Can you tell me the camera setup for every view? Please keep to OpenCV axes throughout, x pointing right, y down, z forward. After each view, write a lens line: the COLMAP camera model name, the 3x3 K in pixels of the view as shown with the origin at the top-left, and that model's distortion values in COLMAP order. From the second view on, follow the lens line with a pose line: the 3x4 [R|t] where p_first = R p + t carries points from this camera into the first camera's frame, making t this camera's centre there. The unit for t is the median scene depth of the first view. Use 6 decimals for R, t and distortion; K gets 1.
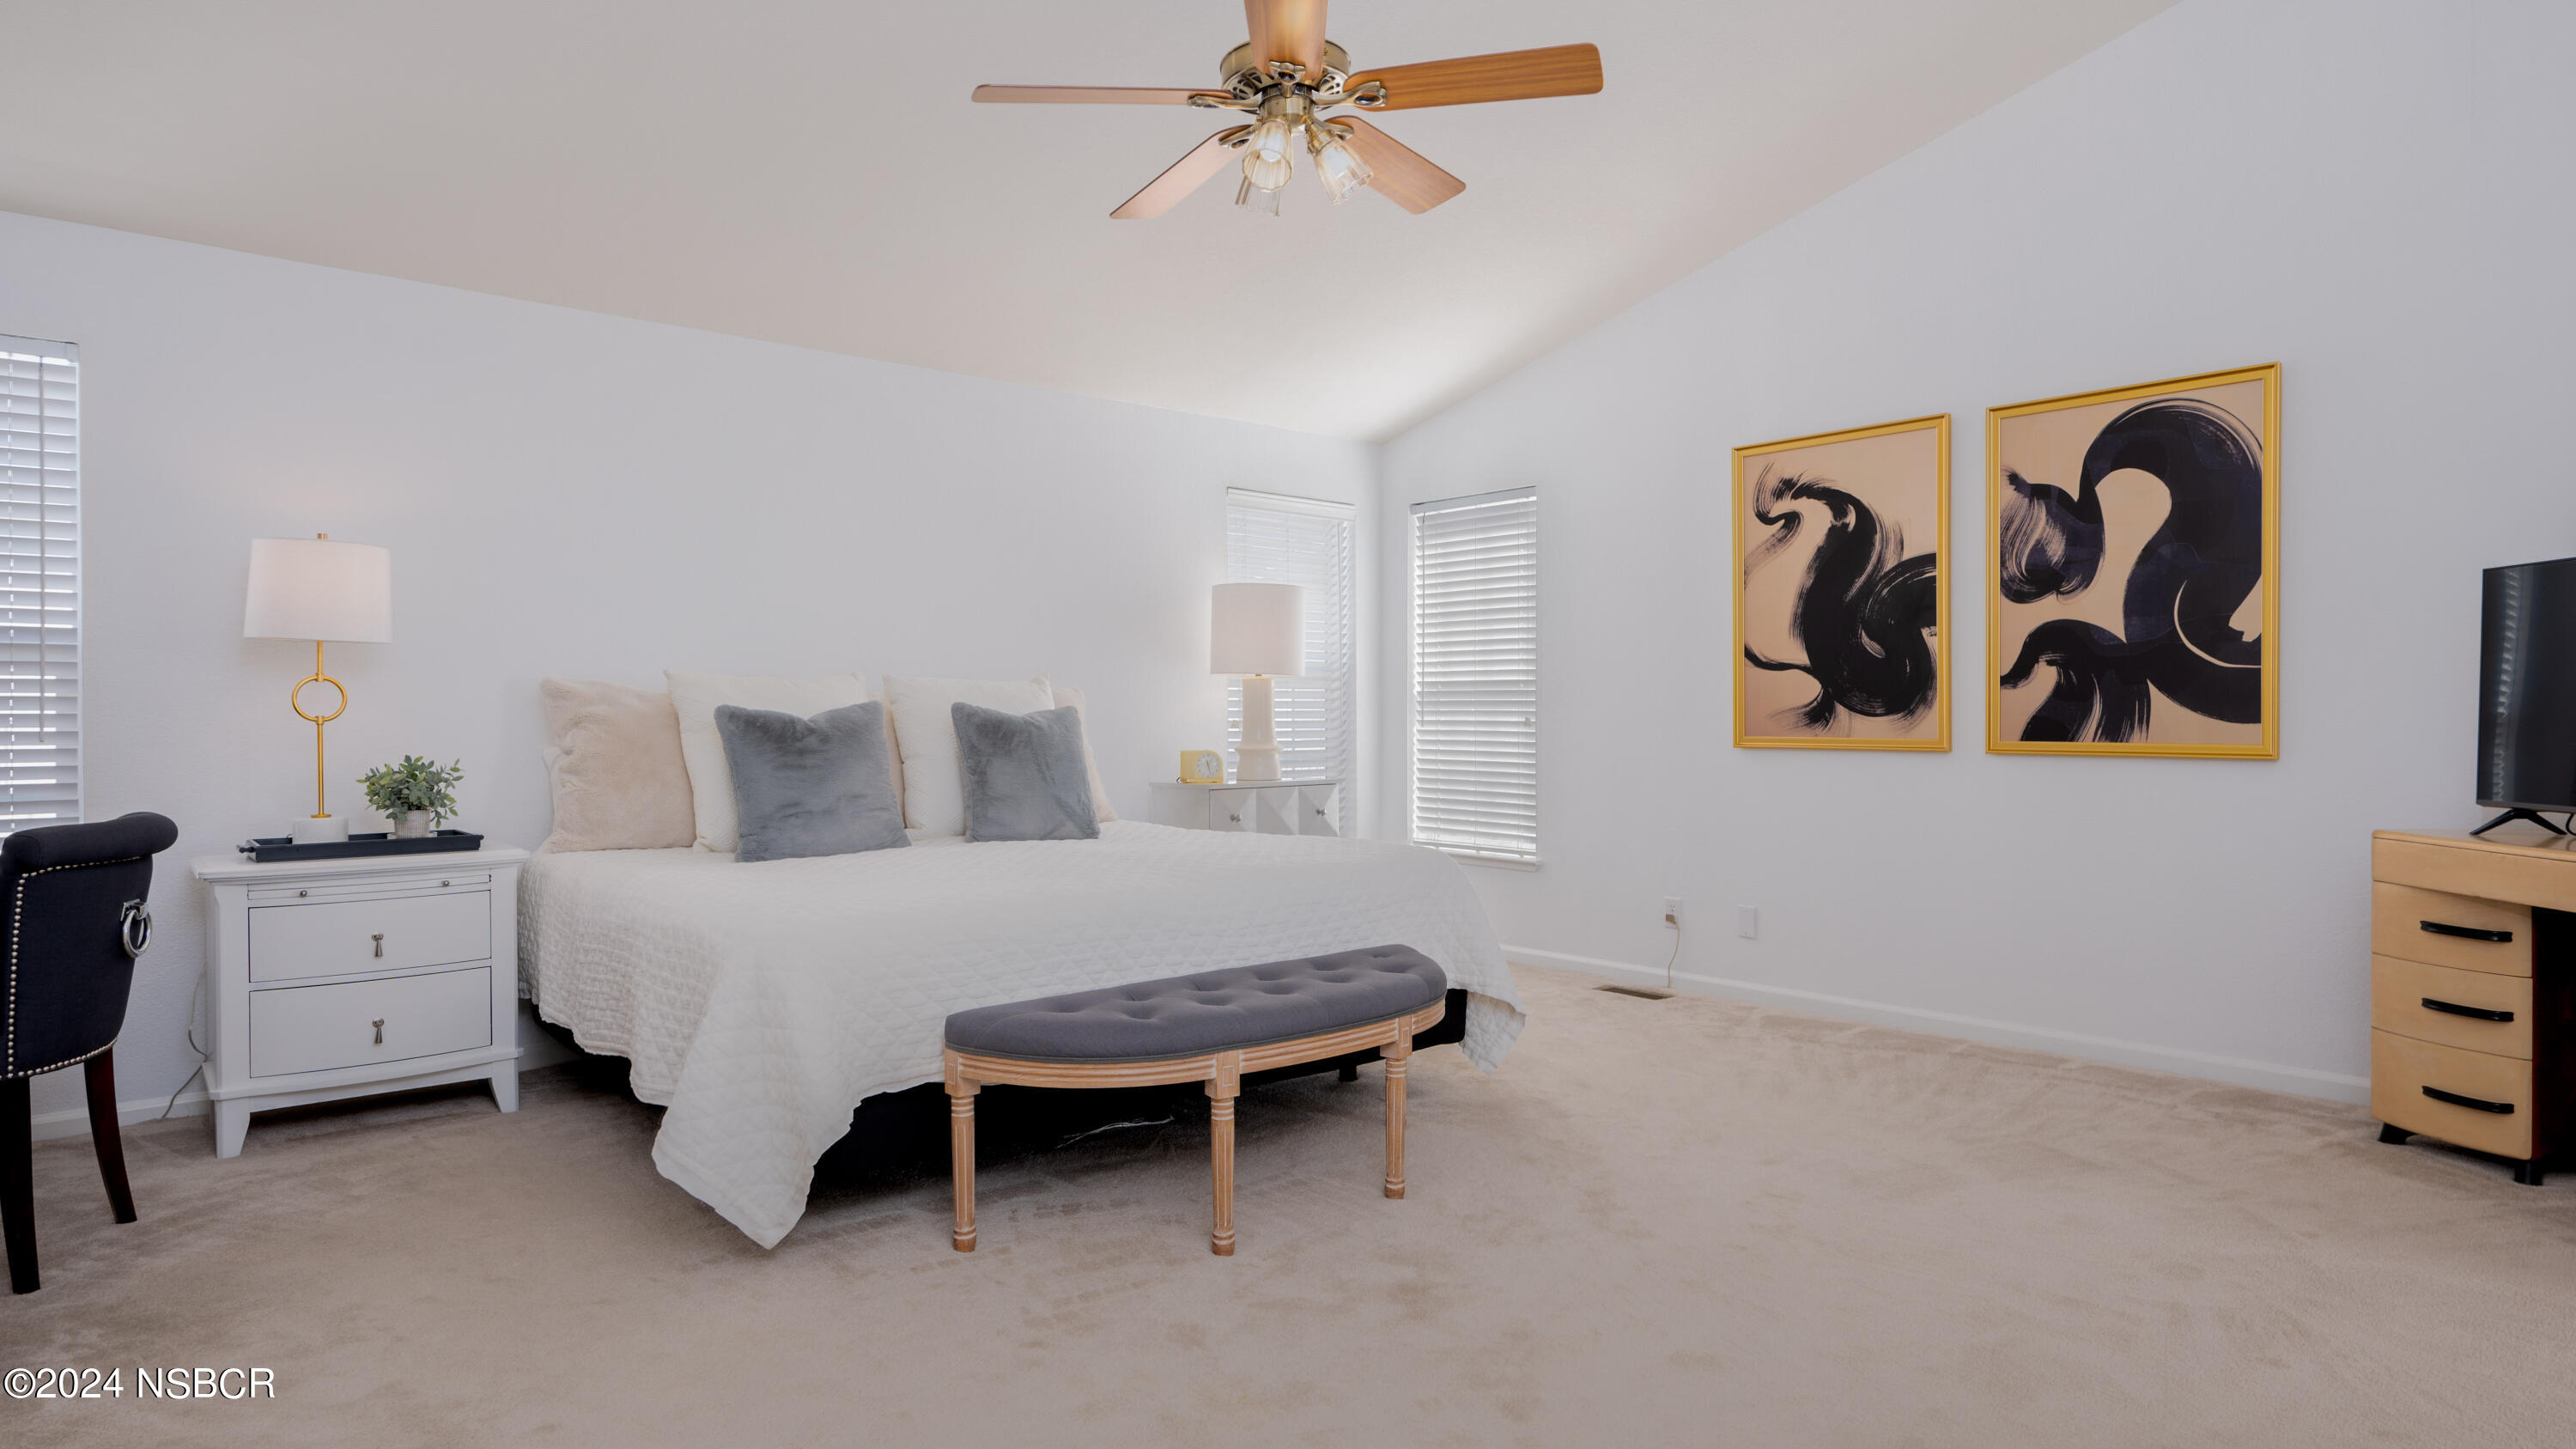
lens RADIAL K [[1442.7, 0, 1288.0], [0, 1442.7, 724.5], [0, 0, 1]] dist [0.003019, 0.000298]
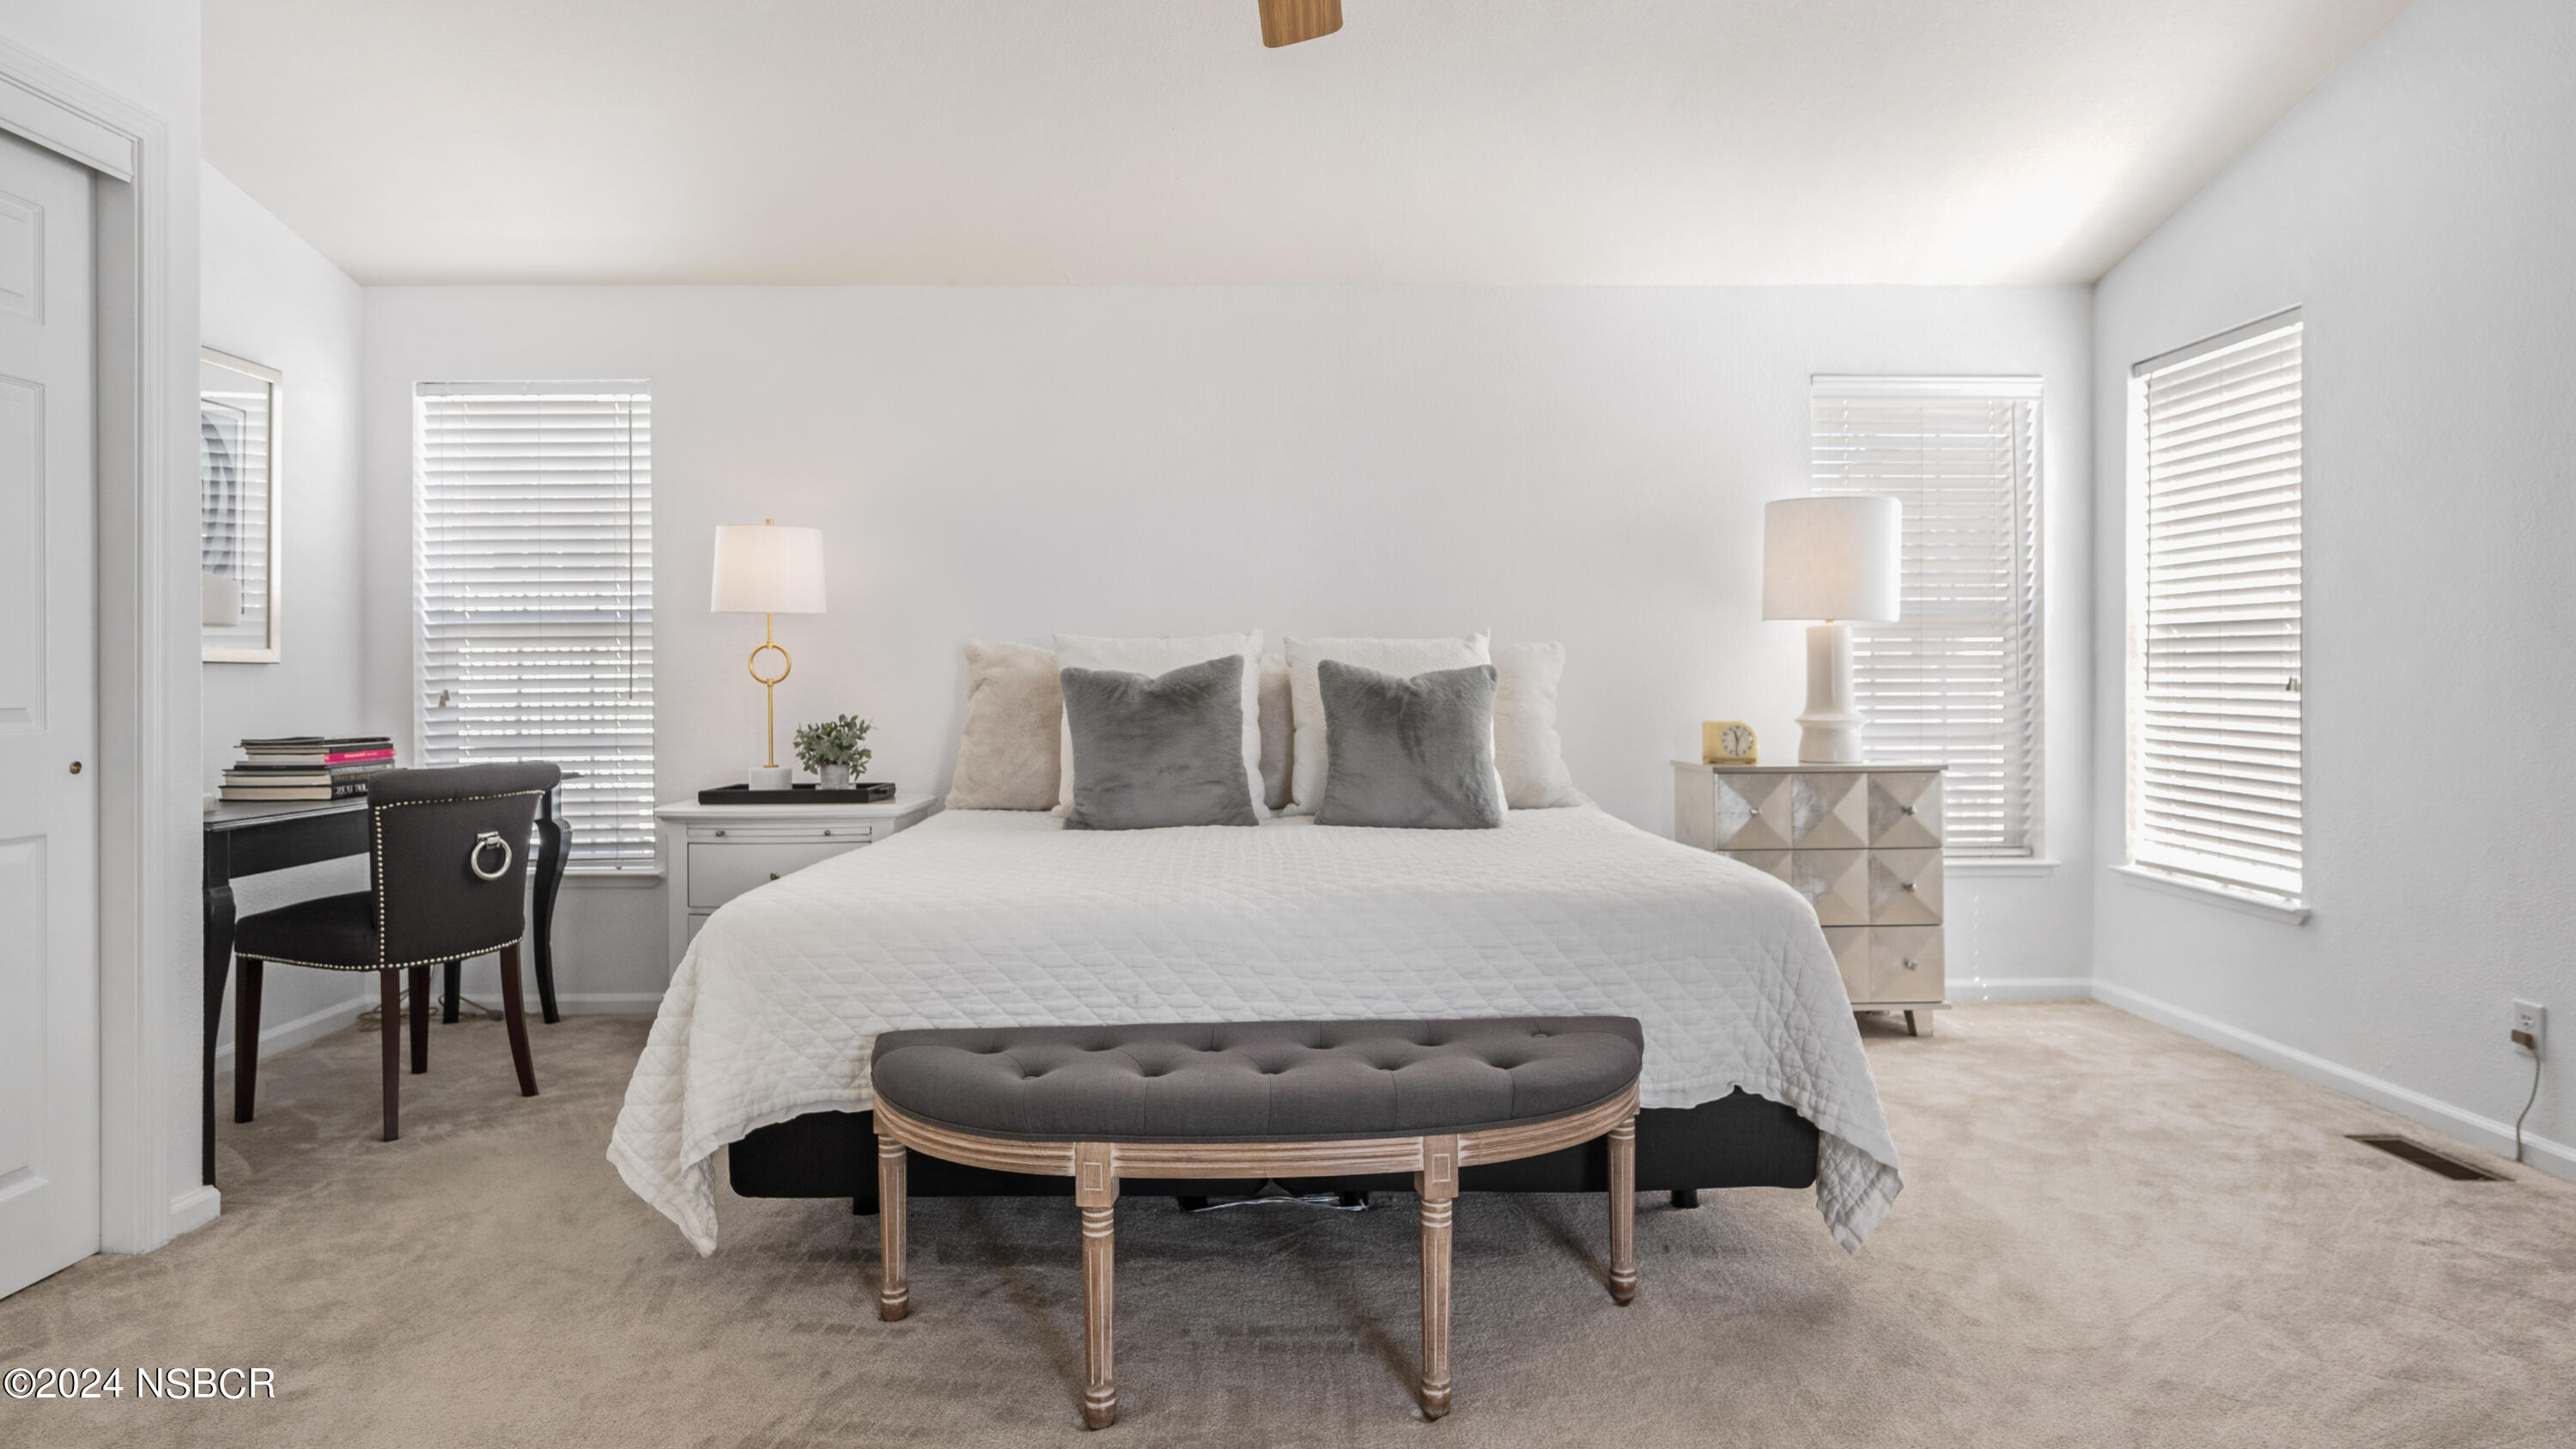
lens RADIAL K [[1440.9, 0, 1287.2], [0, 1440.9, 694.9], [0, 0, 1]] dist [-0.001739, 0.001377]
pose [[0.768016, 0.005725, -0.640405, 0.332811], [-0.001319, 0.999972, 0.007357, -0.001938], [0.640429, -0.004806, 0.768002, 0.349022]]
